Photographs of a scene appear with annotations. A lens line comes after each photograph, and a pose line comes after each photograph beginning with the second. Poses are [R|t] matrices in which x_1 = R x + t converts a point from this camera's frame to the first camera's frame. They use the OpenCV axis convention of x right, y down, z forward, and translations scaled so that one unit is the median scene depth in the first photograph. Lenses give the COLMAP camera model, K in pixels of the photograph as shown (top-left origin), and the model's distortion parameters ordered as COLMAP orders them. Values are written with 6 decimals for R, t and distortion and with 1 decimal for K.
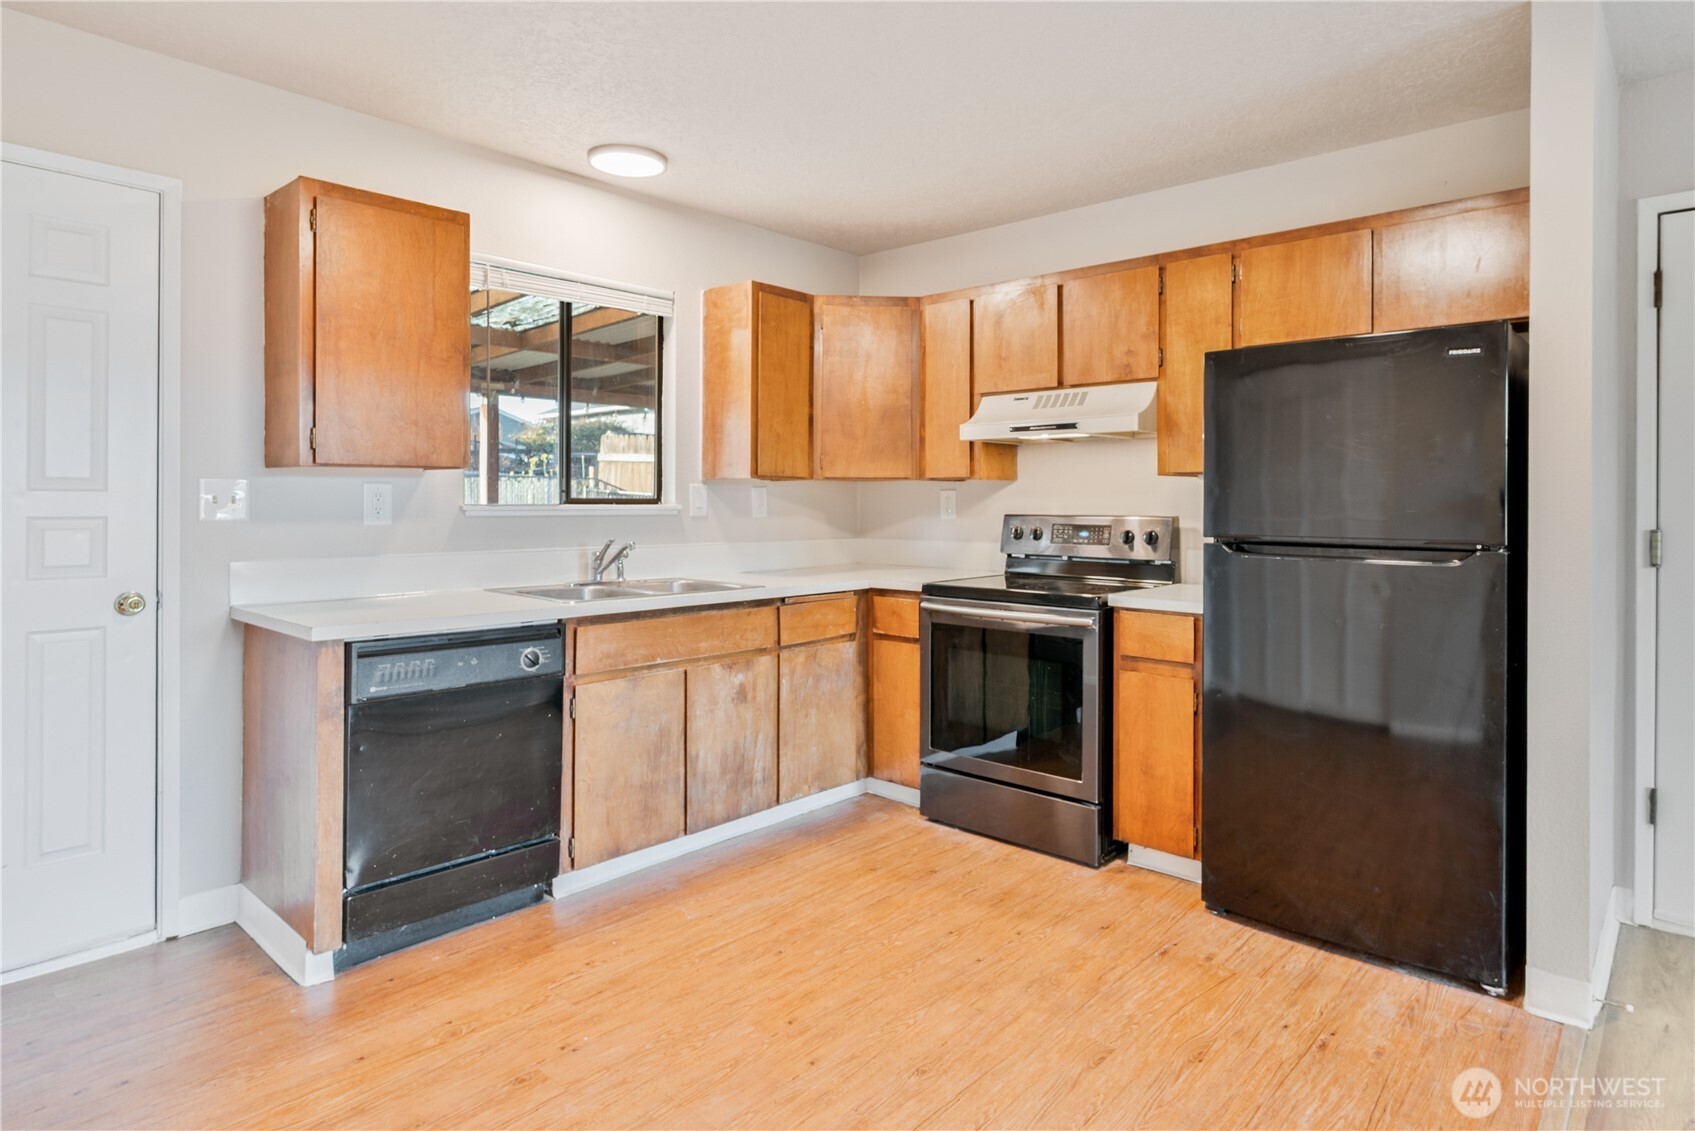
lens RADIAL K [[947.9, 0, 867.6], [0, 947.9, 501.7], [0, 0, 1]] dist [0.000103, -0.001606]
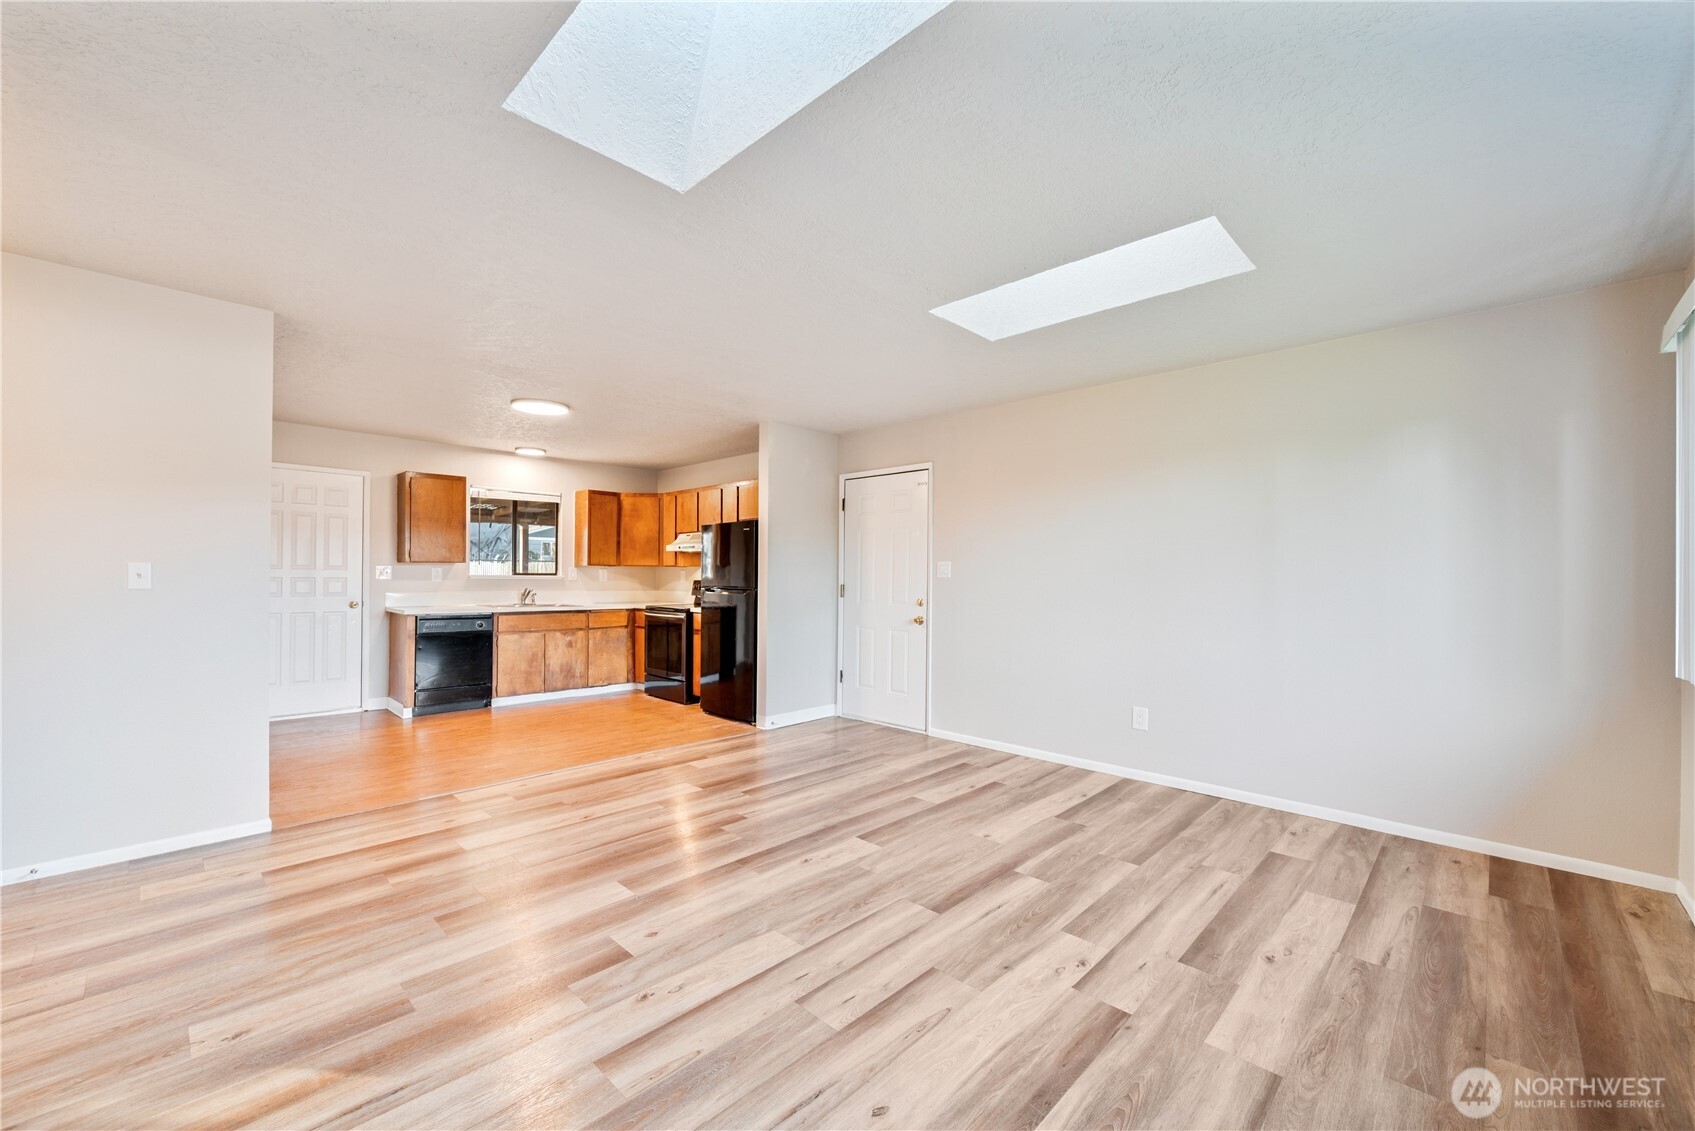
lens RADIAL K [[673.1, 0, 844.2], [0, 673.1, 577.4], [0, 0, 1]] dist [0.000279, -0.000736]
pose [[0.998762, 0.004383, -0.049547, 0.844208], [-0.004390, 0.999990, -0.000029, 0.006025], [0.049546, 0.000247, 0.998772, -1.016272]]
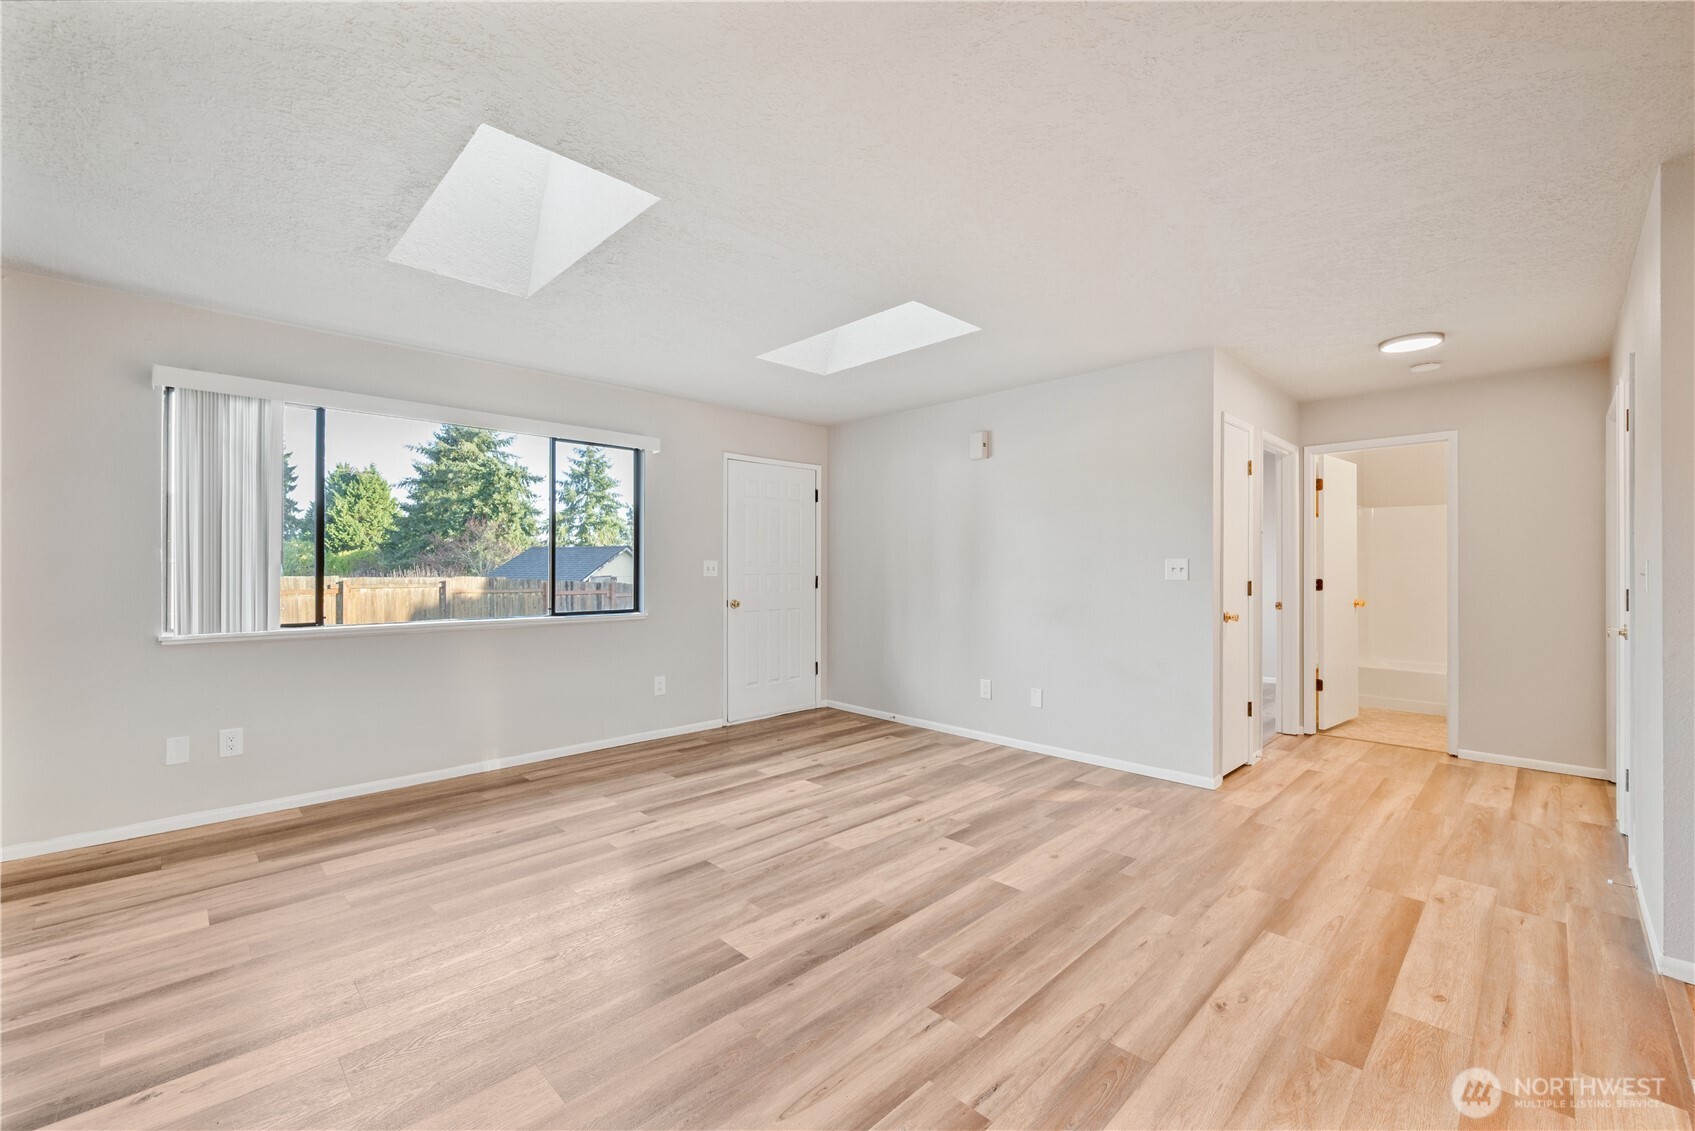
lens RADIAL K [[697.1, 0, 846.7], [0, 697.1, 566.6], [0, 0, 1]] dist [-0.000763, -0.000412]
pose [[-0.997578, -0.006998, 0.069200, 0.665307], [-0.006832, 0.999973, 0.002646, 0.000990], [-0.069216, 0.002167, -0.997599, 0.728134]]
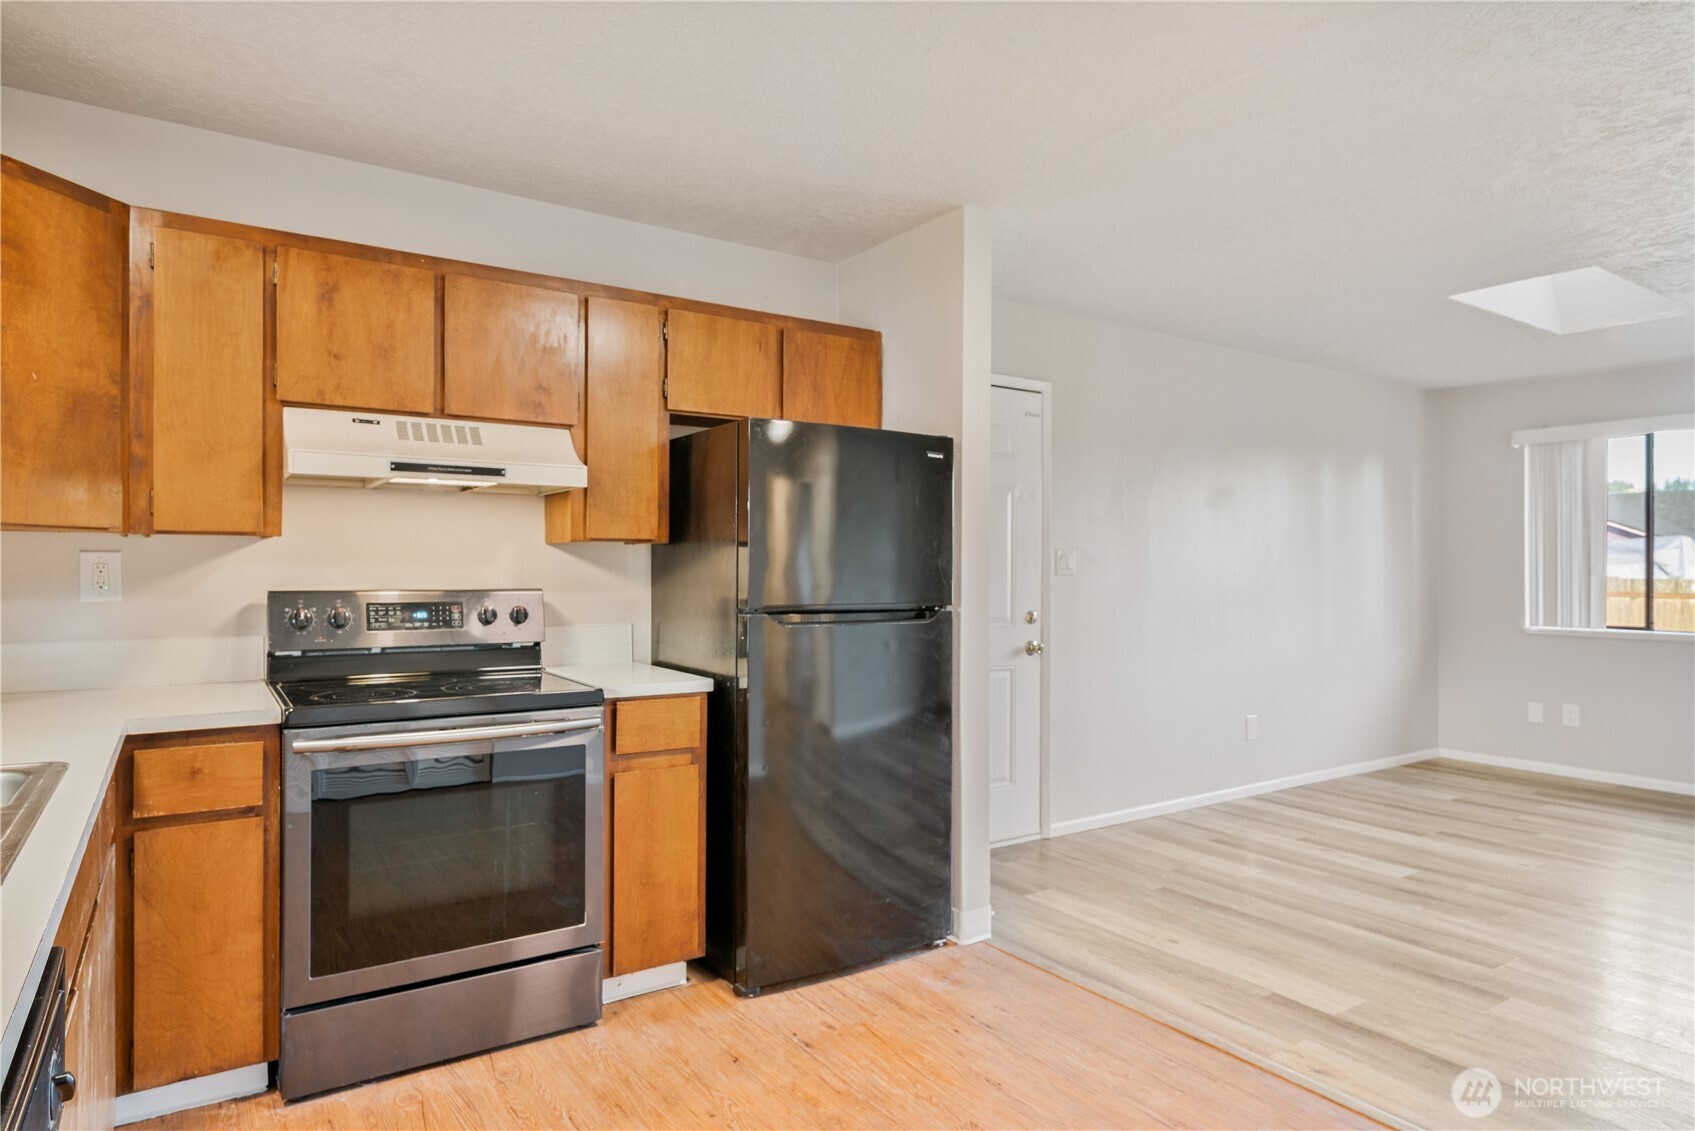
lens RADIAL K [[999.3, 0, 843.5], [0, 999.3, 560.7], [0, 0, 1]] dist [-0.002771, 0.001135]
pose [[0.246933, 0.005183, 0.969019, -0.562621], [-0.002763, 0.999985, -0.004645, -0.007097], [-0.969029, -0.001531, 0.246944, 0.611721]]
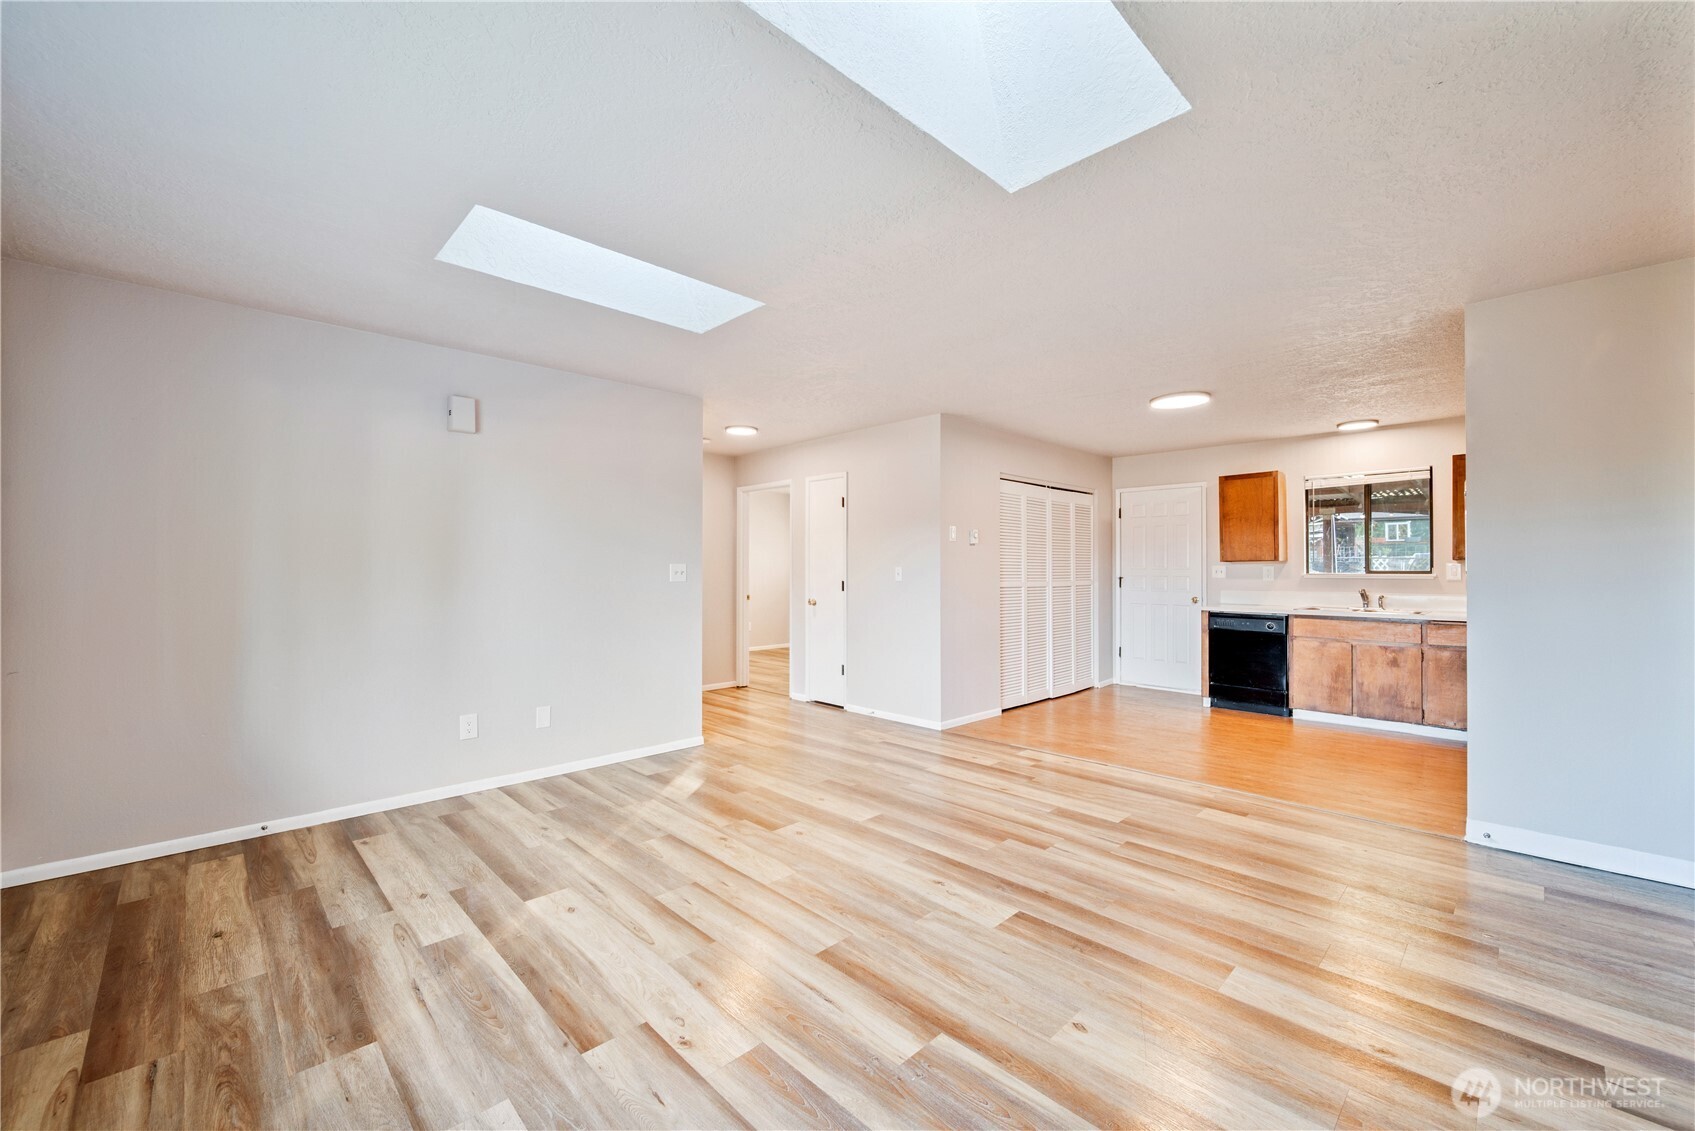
lens RADIAL K [[673.1, 0, 853.5], [0, 673.1, 565.5], [0, 0, 1]] dist [0.000279, -0.000736]
pose [[-0.069188, -0.011644, -0.997536, 1.627211], [-0.002544, 0.999931, -0.011496, 0.006080], [0.997600, 0.001743, -0.069213, -0.120694]]
